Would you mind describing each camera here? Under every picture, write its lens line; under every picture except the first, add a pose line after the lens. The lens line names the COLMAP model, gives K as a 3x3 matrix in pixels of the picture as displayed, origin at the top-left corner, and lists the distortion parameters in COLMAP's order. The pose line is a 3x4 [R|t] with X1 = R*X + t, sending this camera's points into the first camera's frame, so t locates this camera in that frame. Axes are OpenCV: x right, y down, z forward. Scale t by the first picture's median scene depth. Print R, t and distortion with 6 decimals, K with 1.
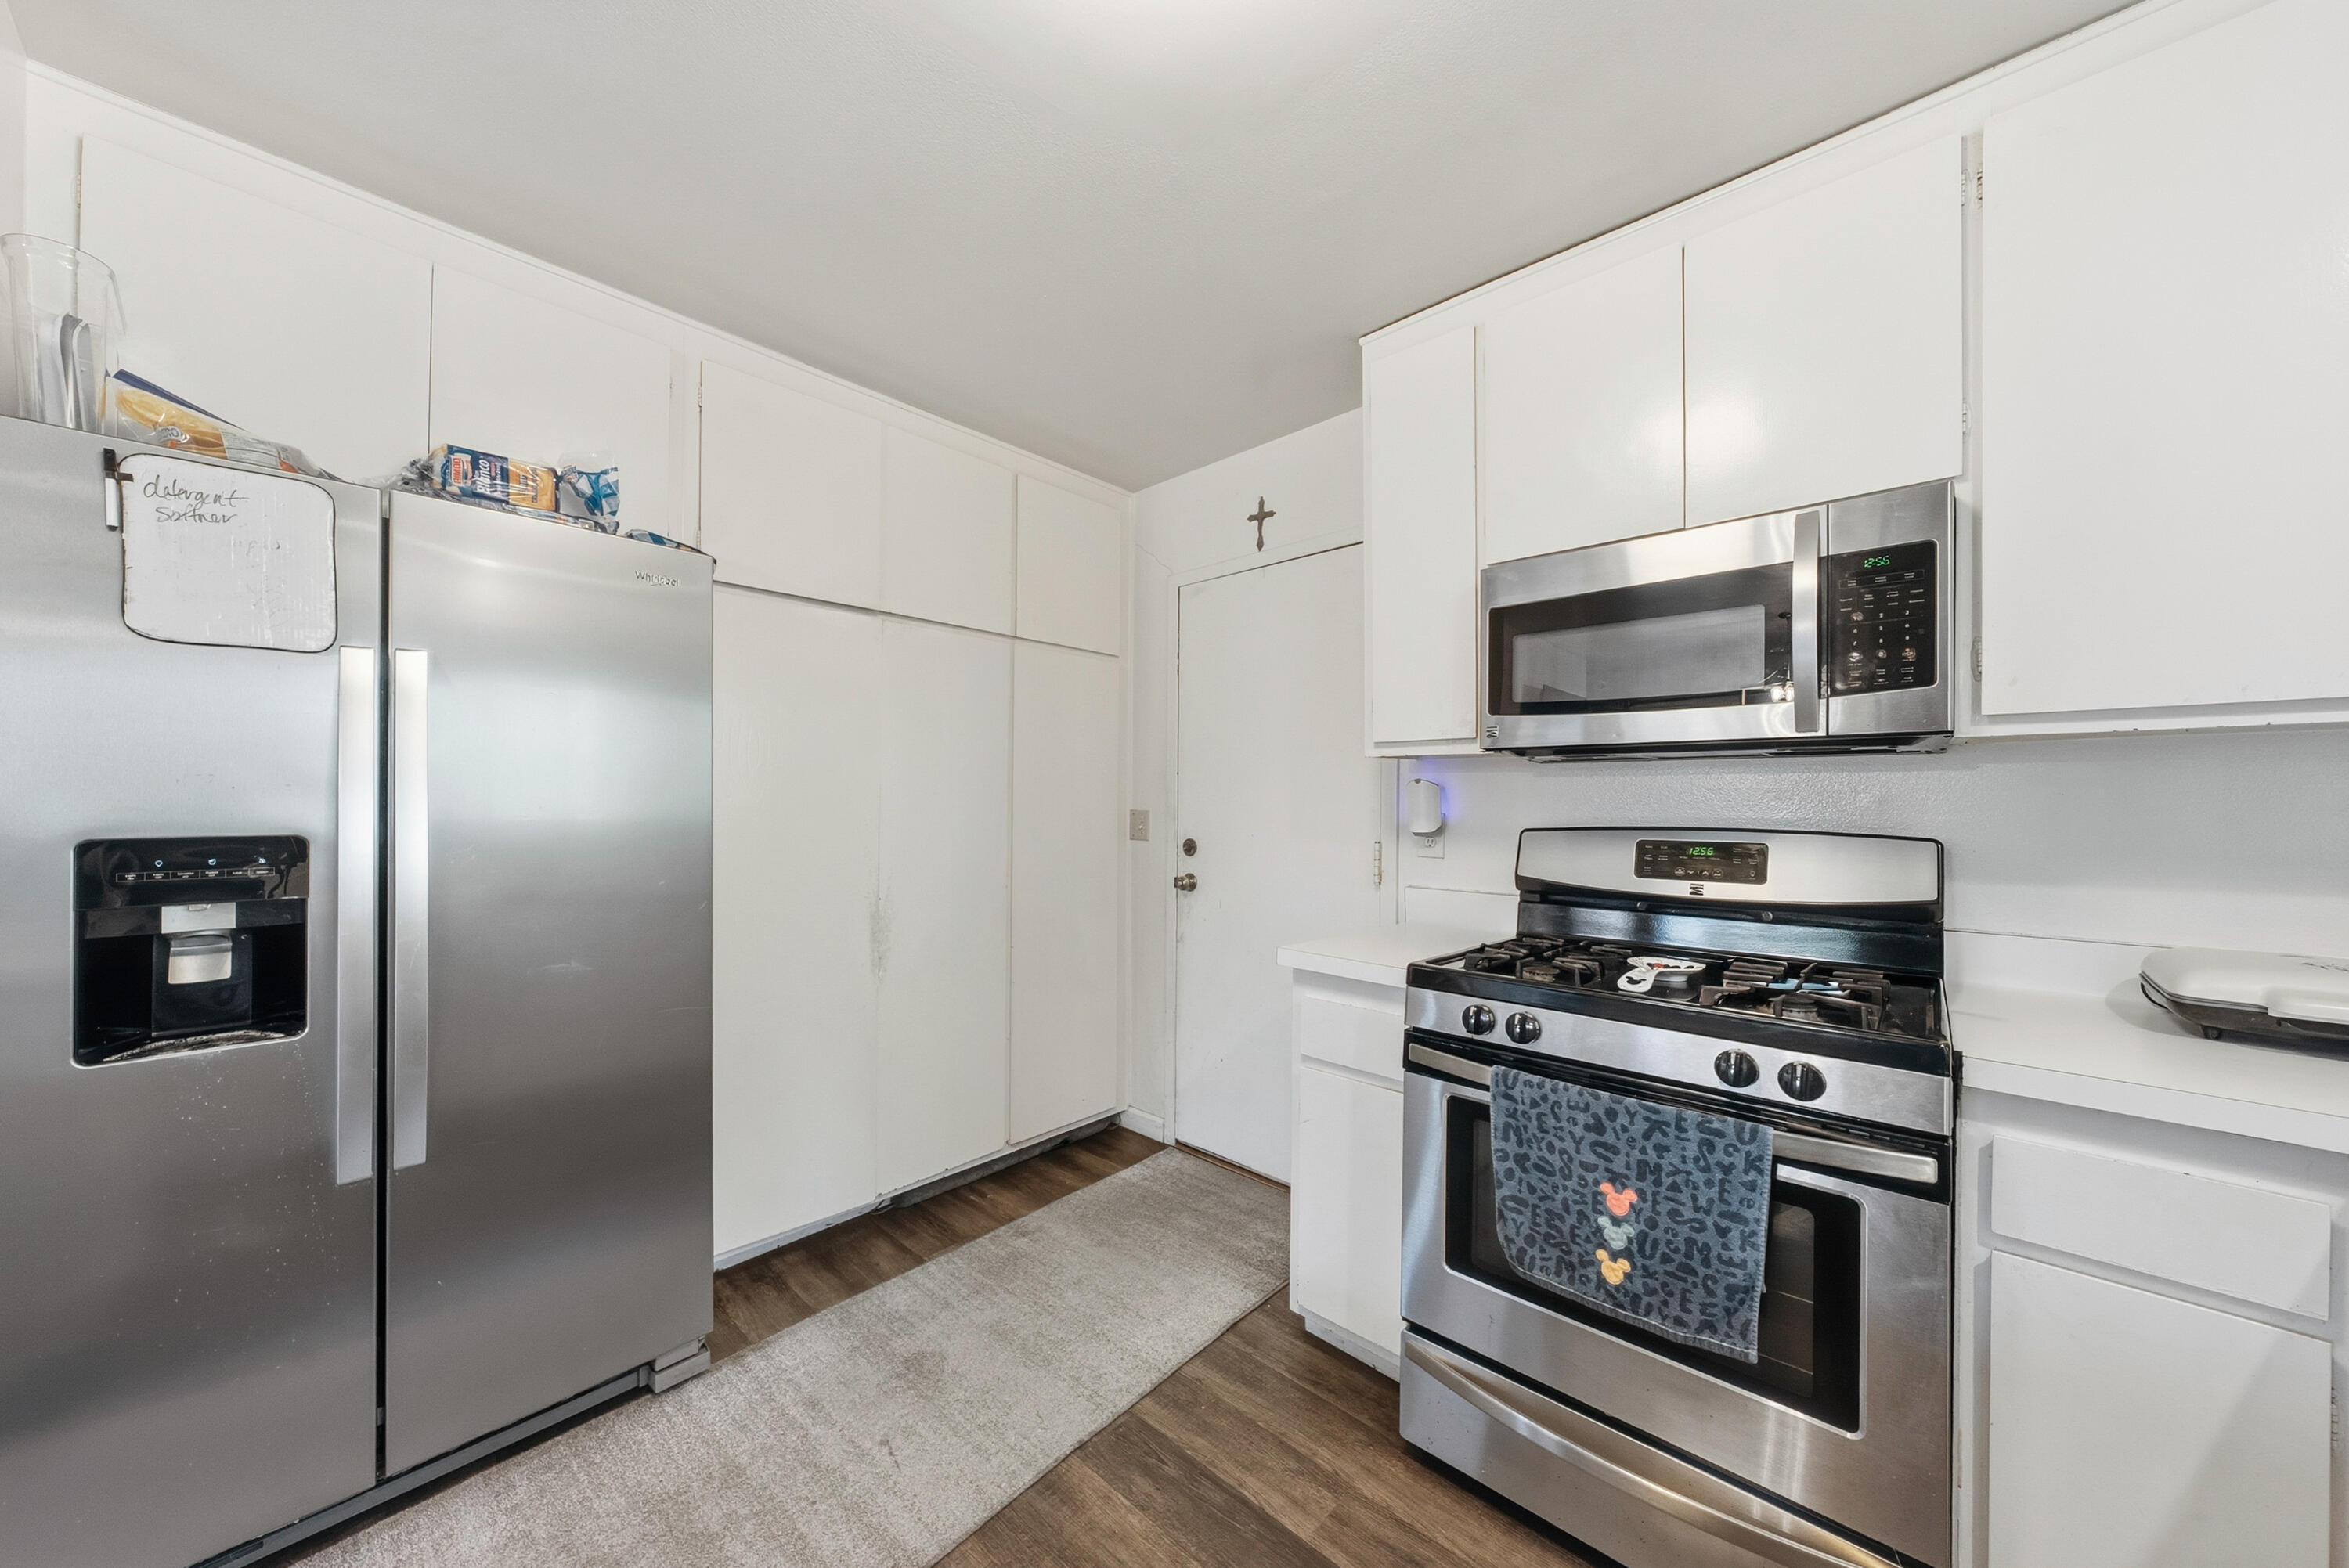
lens RADIAL K [[808.8, 0, 1175.0], [0, 808.8, 796.7], [0, 0, 1]] dist [-0.001728, -0.000651]
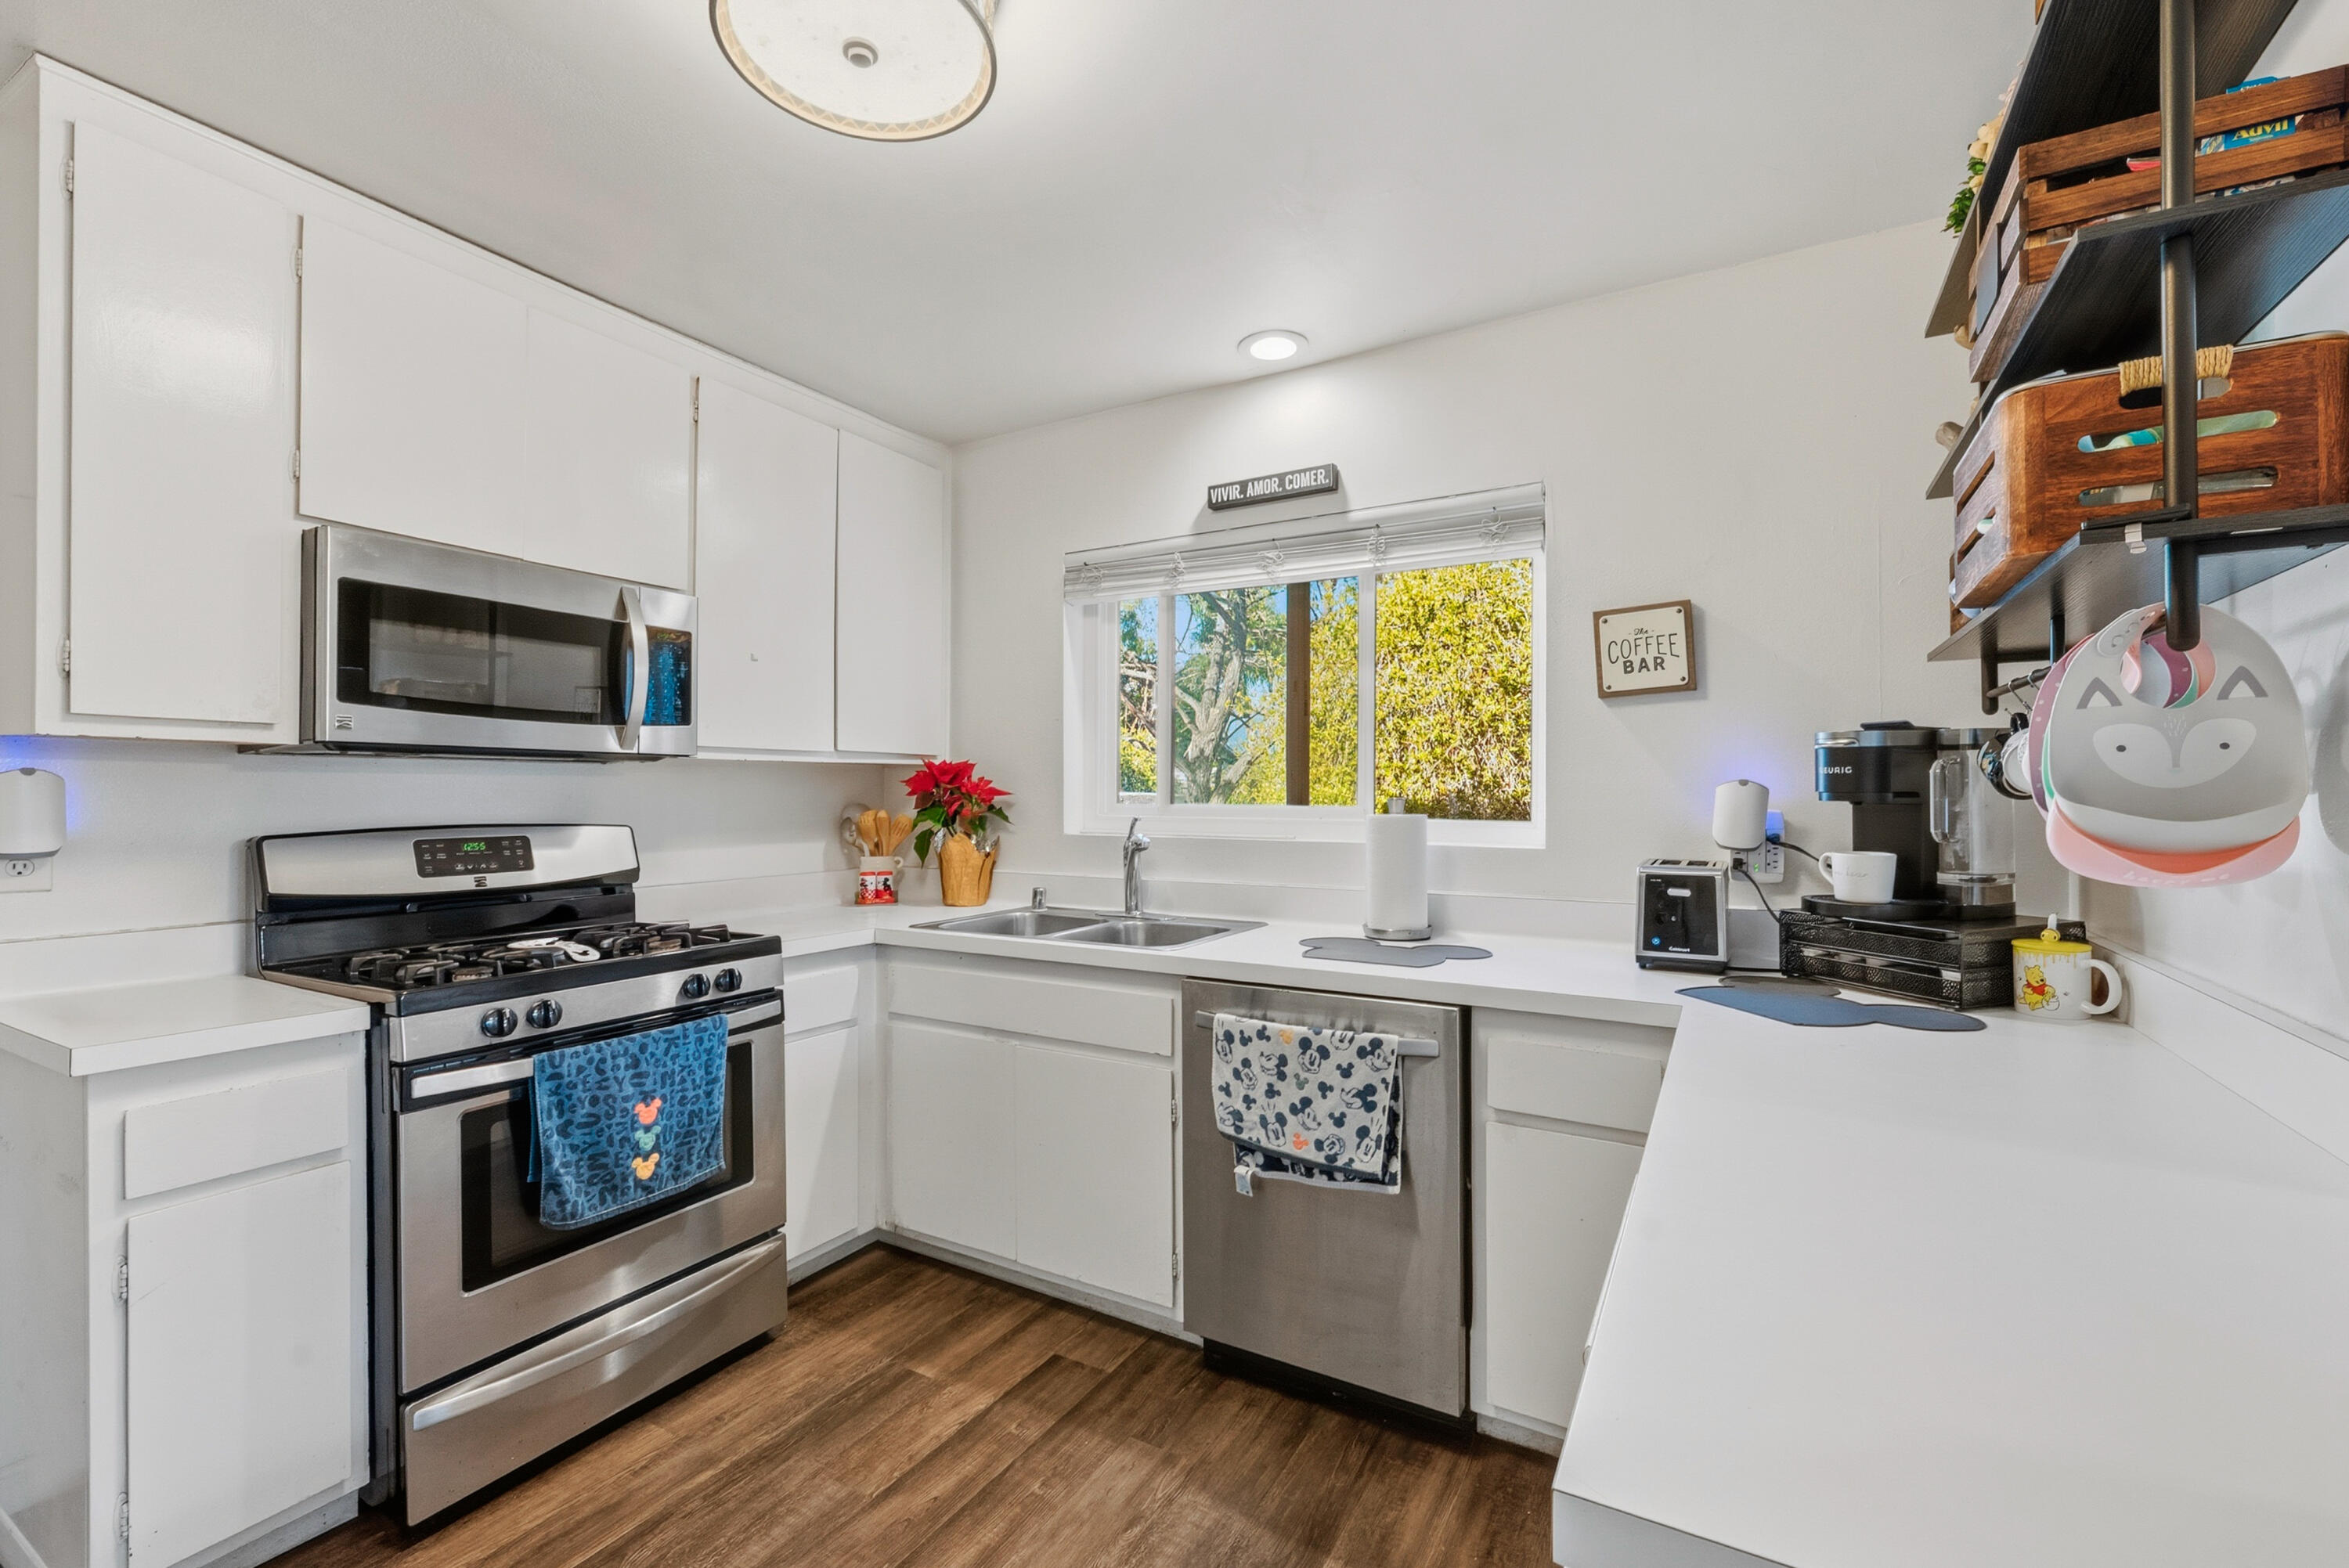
lens RADIAL K [[986.5, 0, 1175.5], [0, 986.5, 788.6], [0, 0, 1]] dist [0.001718, -0.000184]
pose [[-0.226074, -0.002266, 0.974107, -0.955394], [-0.009388, 0.999956, 0.000148, -0.021576], [-0.974065, -0.009111, -0.226086, 0.436661]]
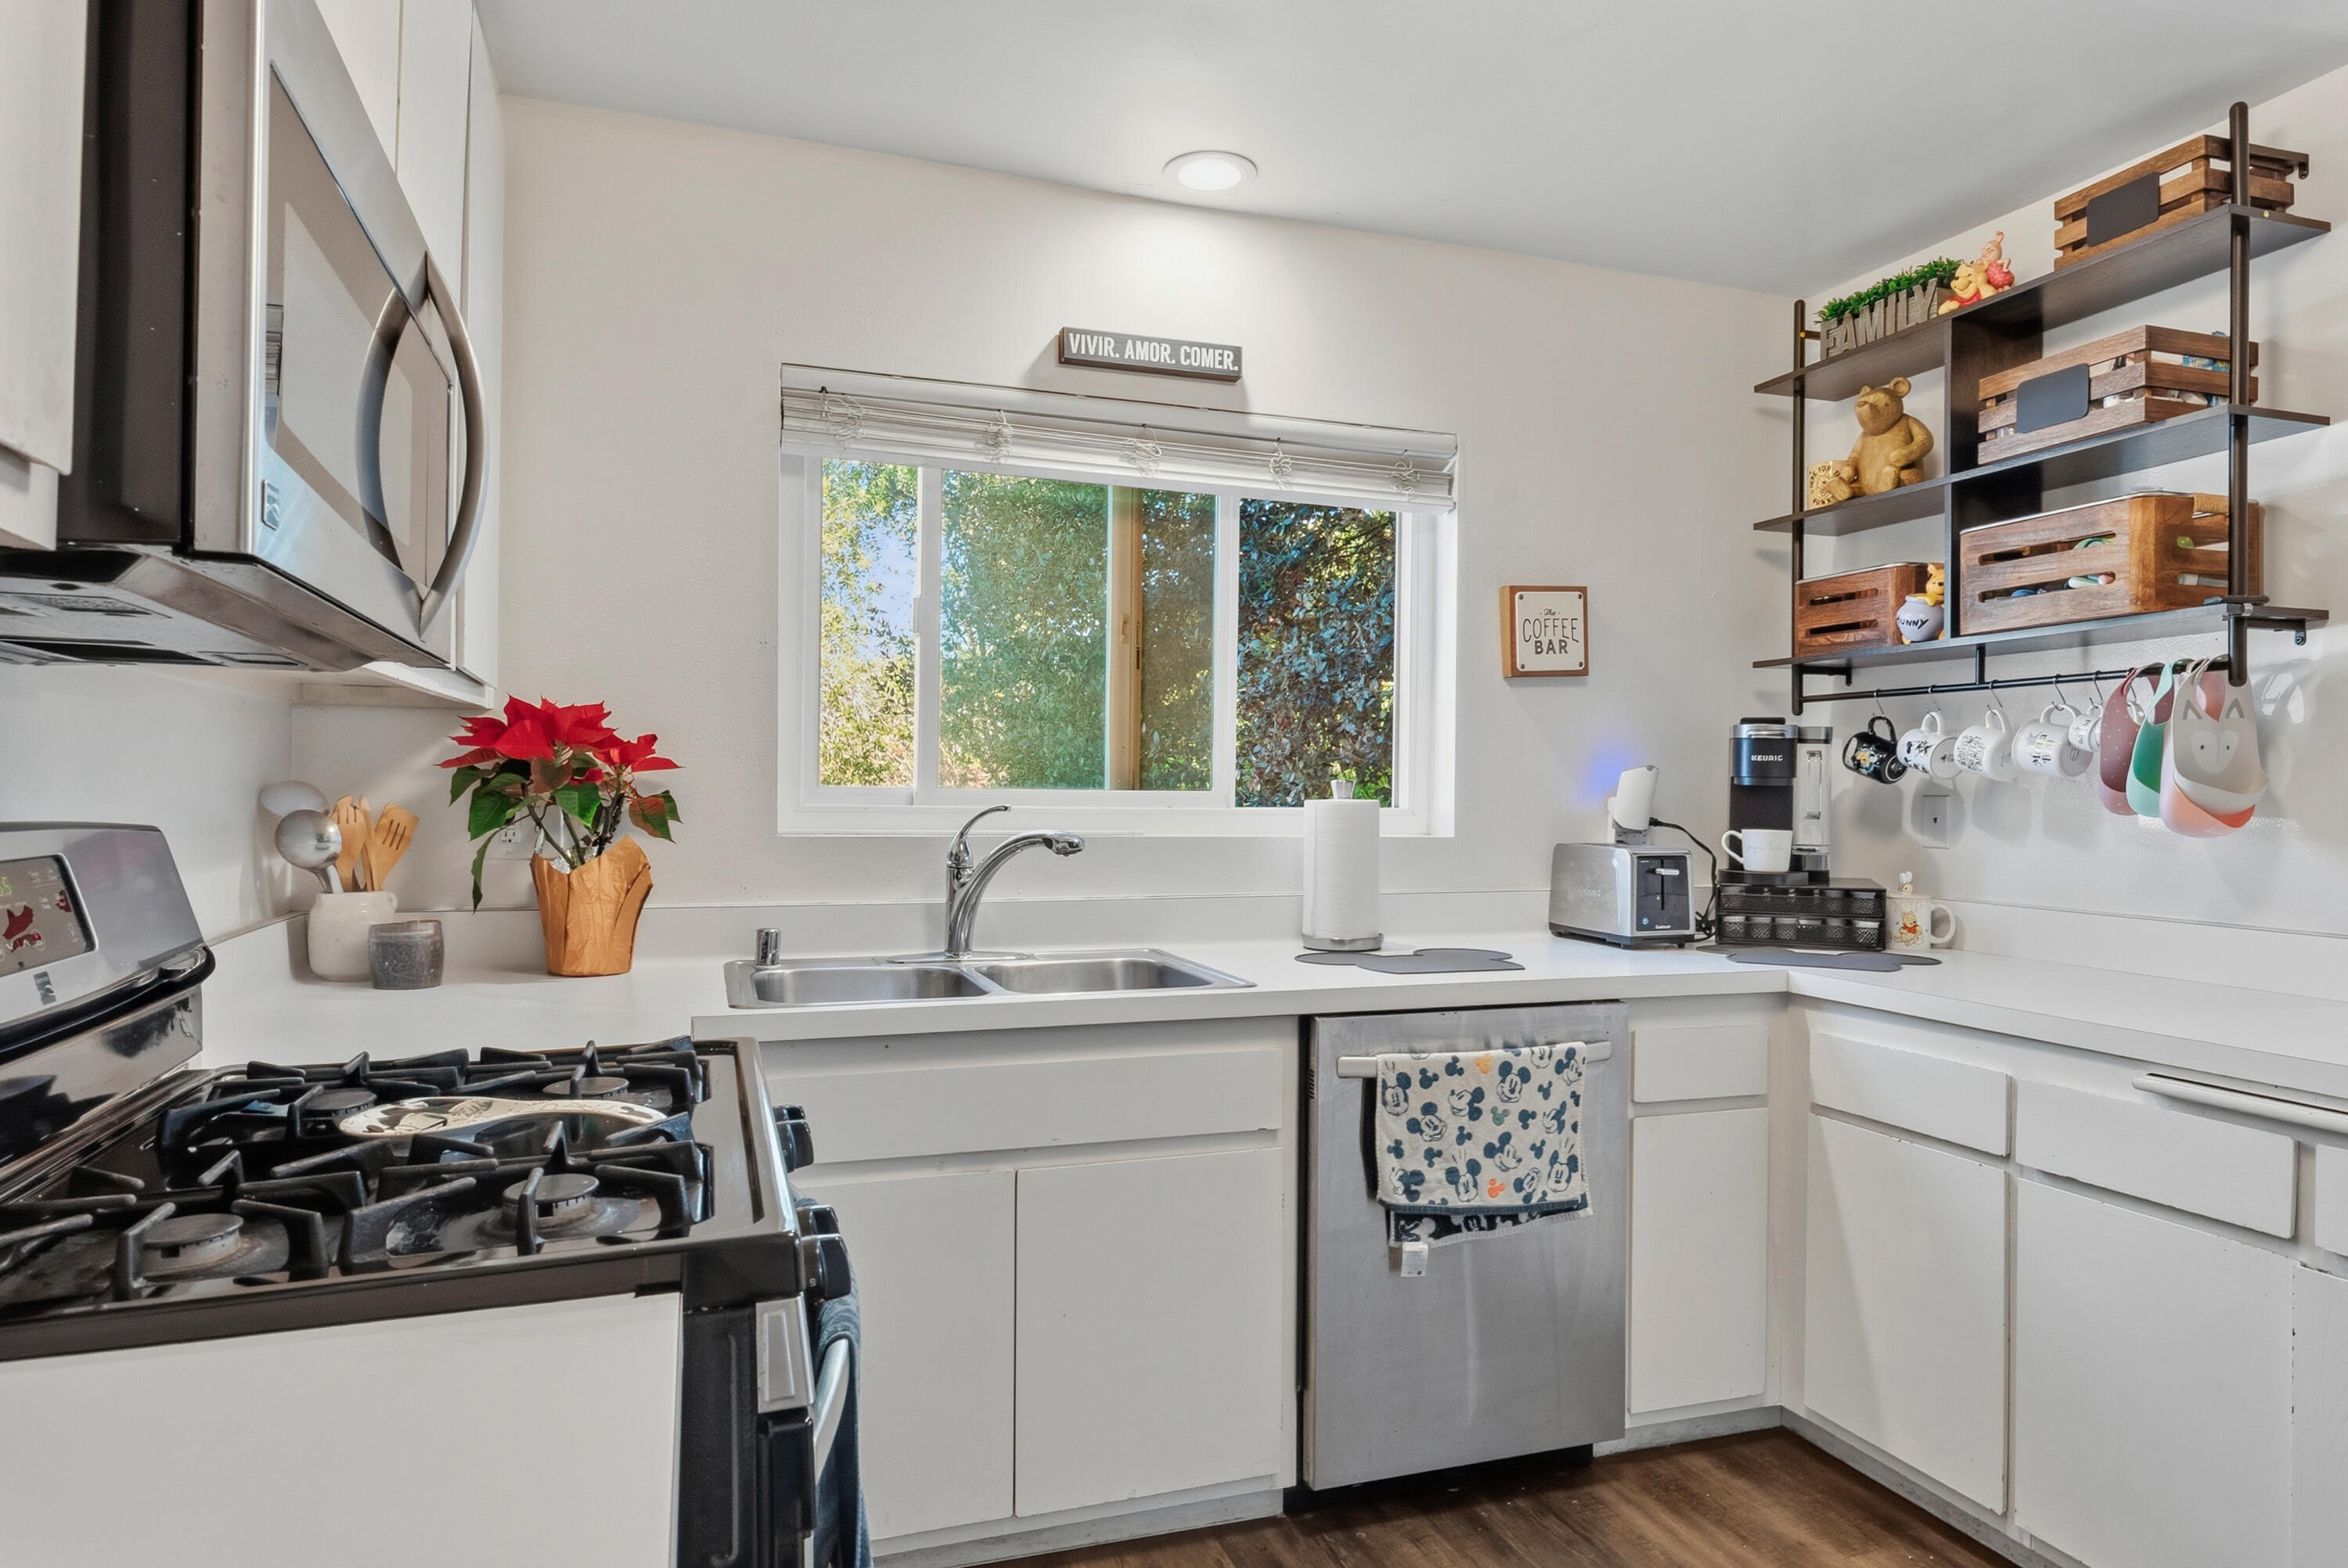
lens RADIAL K [[1379.9, 0, 1176.4], [0, 1379.9, 790.1], [0, 0, 1]] dist [0.008062, -0.002917]
pose [[-0.884785, -0.013359, 0.465807, -0.128999], [-0.017759, 0.999830, -0.005058, 0.018188], [-0.465660, -0.012748, -0.884872, 1.479237]]
